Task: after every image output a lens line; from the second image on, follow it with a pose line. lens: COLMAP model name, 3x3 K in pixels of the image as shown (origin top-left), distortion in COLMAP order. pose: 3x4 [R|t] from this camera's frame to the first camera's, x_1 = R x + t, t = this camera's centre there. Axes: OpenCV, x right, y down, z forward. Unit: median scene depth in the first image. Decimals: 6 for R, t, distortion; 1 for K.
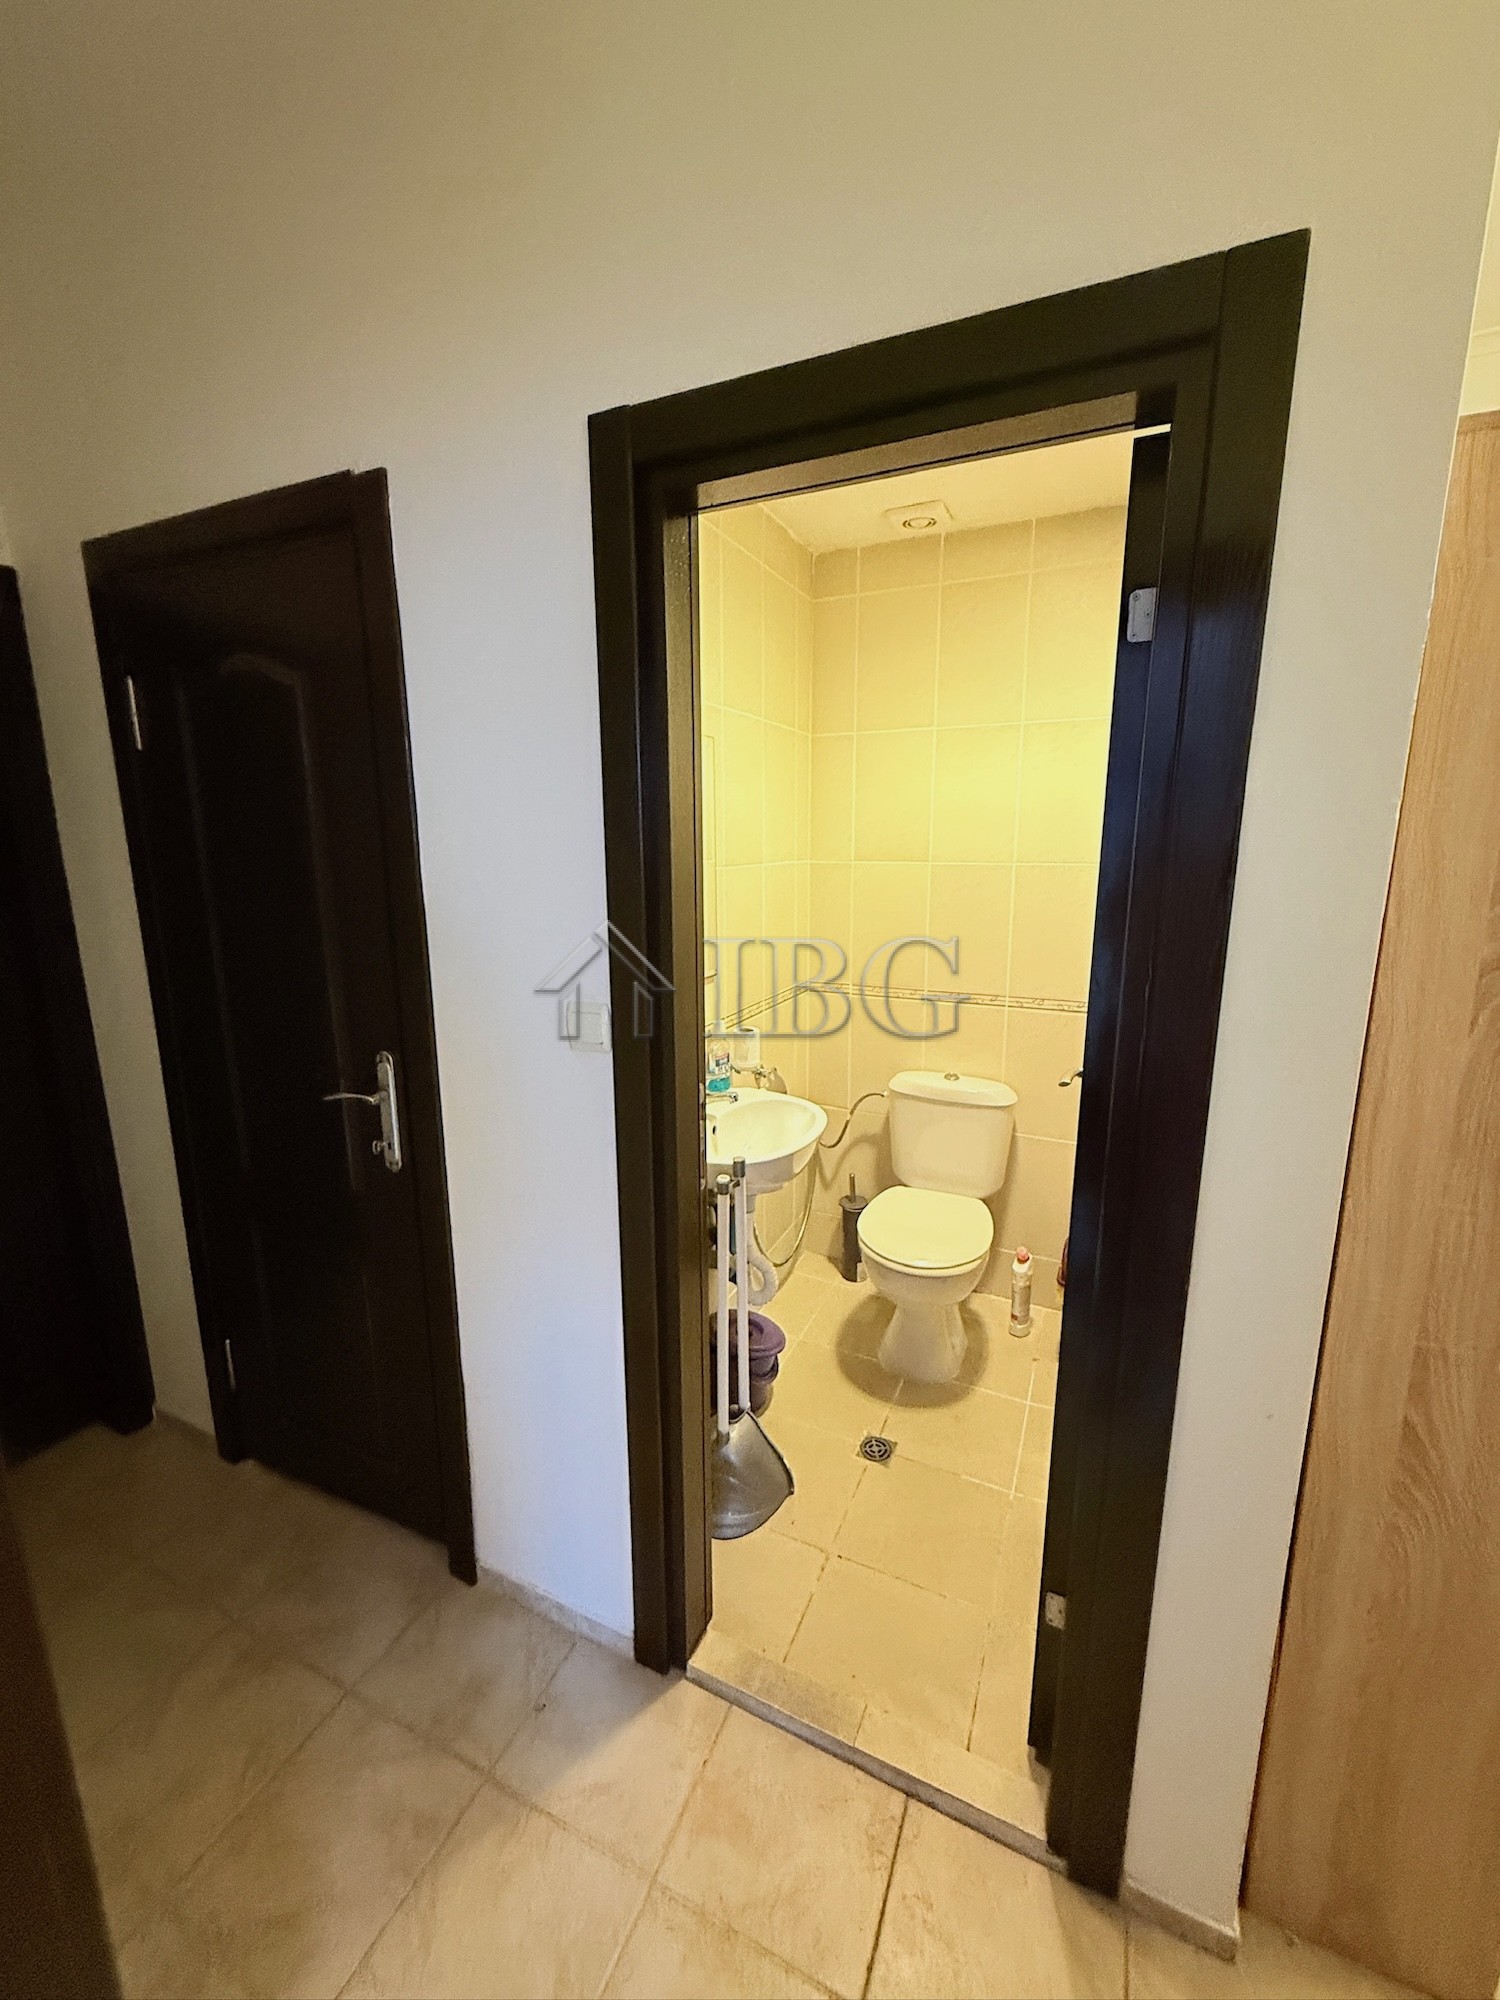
lens RADIAL K [[790.8, 0, 749.2], [0, 790.8, 1013.4], [0, 0, 1]] dist [-0.000607, -0.000161]
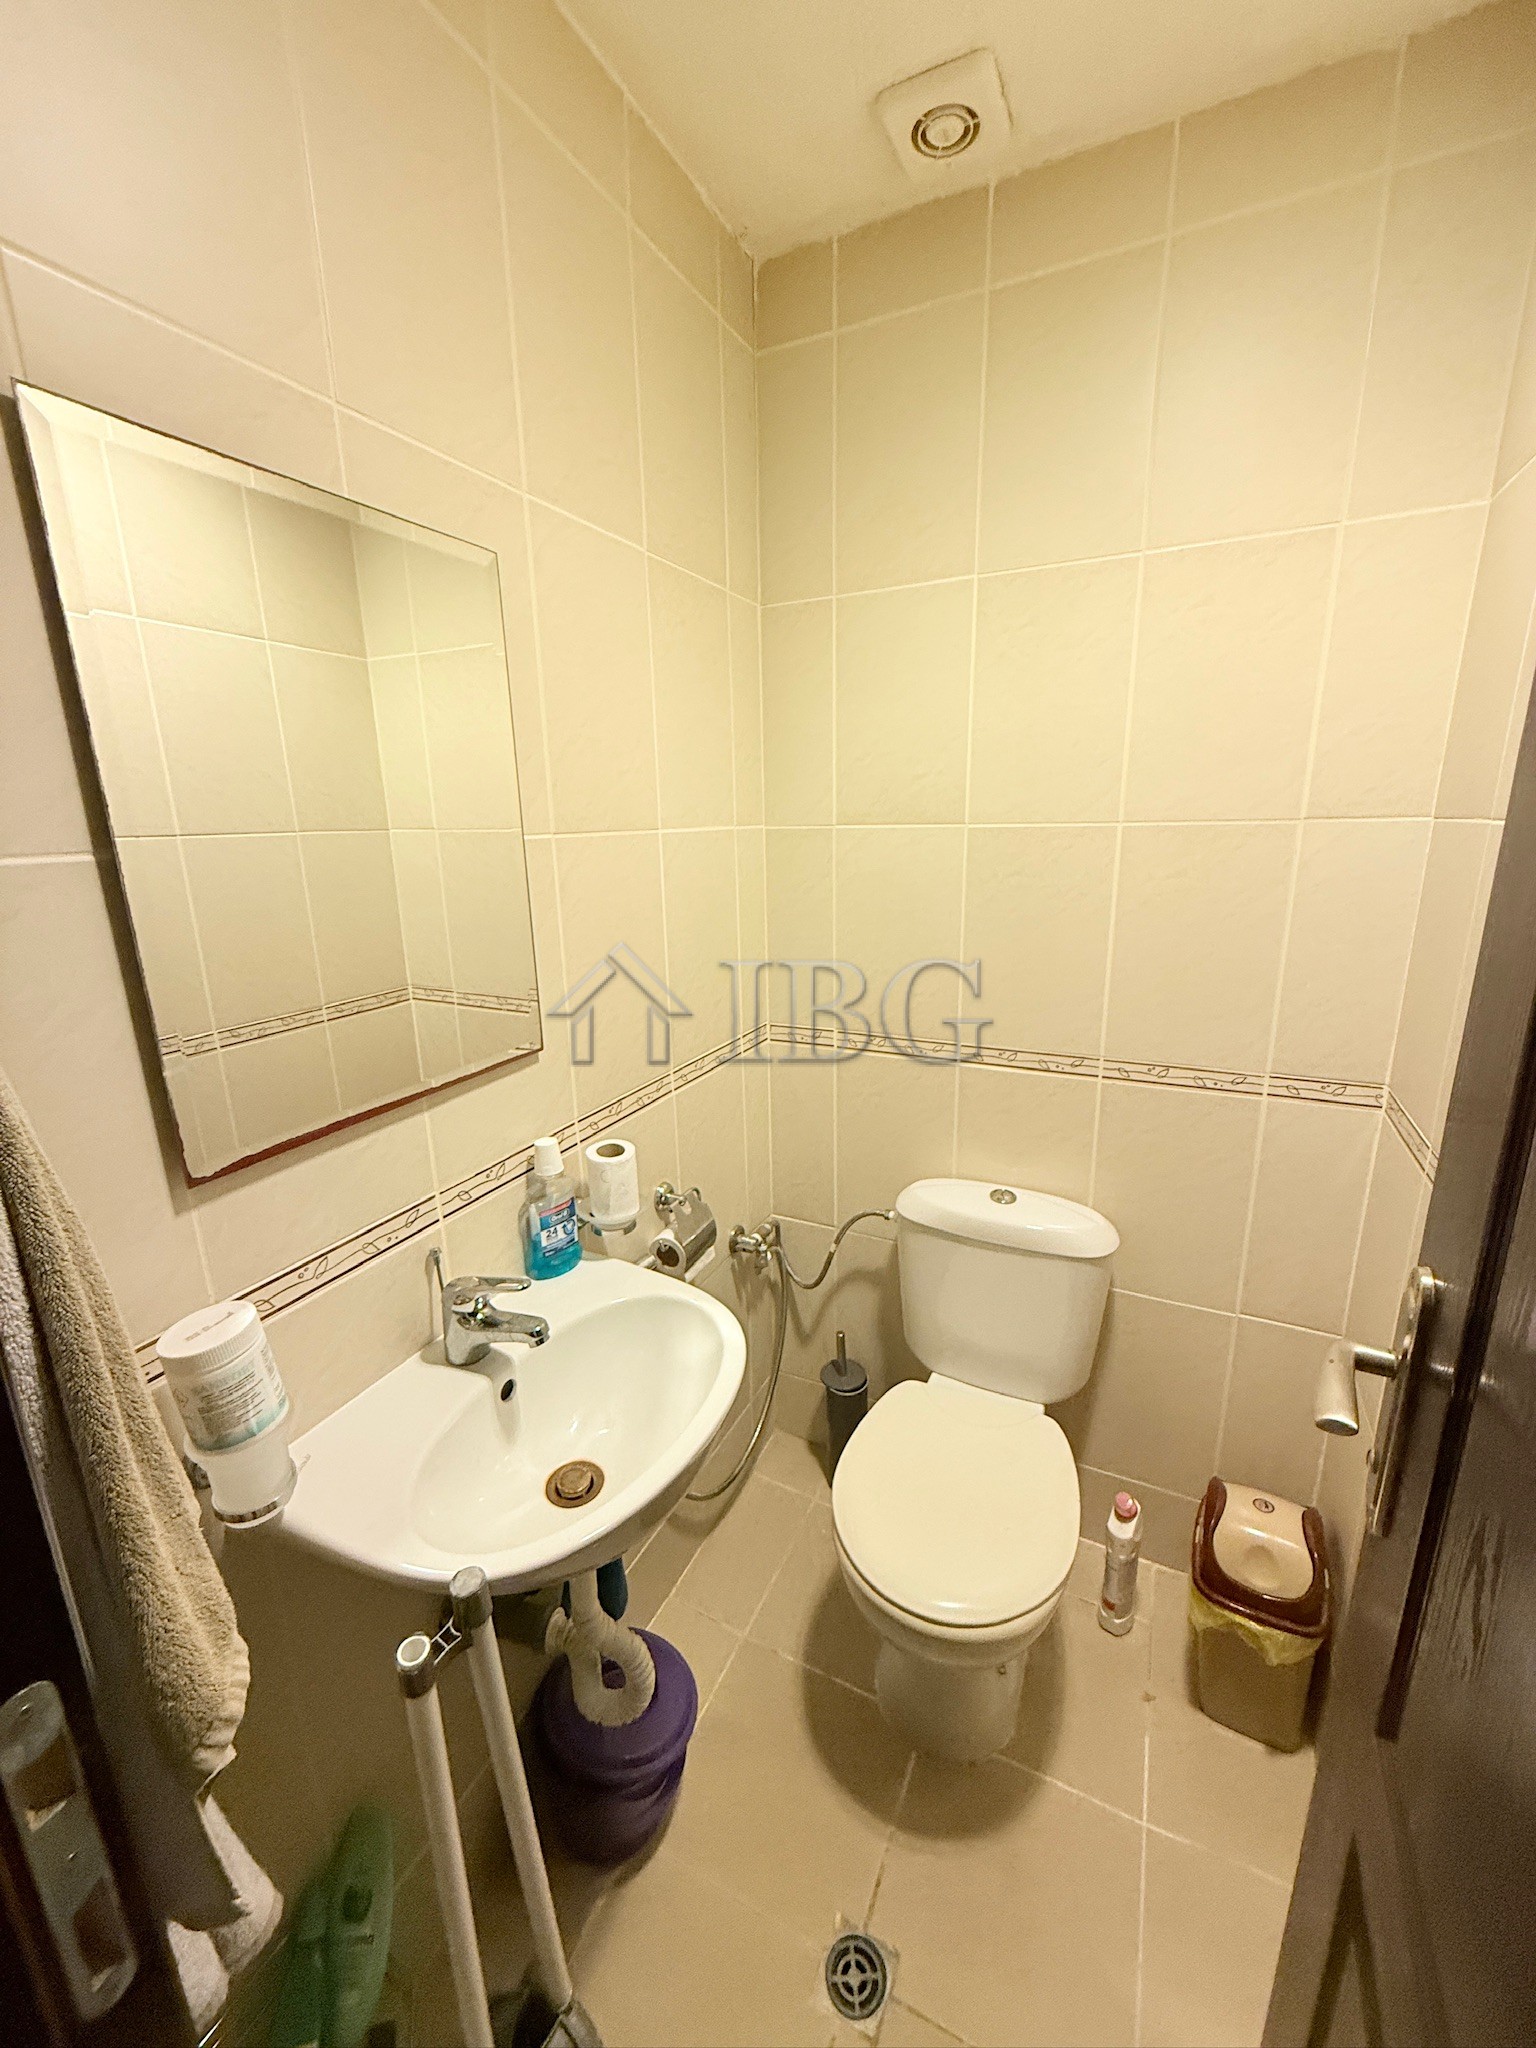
lens RADIAL K [[809.8, 0, 774.1], [0, 809.8, 1031.9], [0, 0, 1]] dist [-0.000607, -0.000161]
pose [[0.999890, -0.006582, -0.013291, 0.096094], [0.007130, 0.999110, 0.041566, -0.066997], [0.013006, -0.041656, 0.999047, 0.406075]]
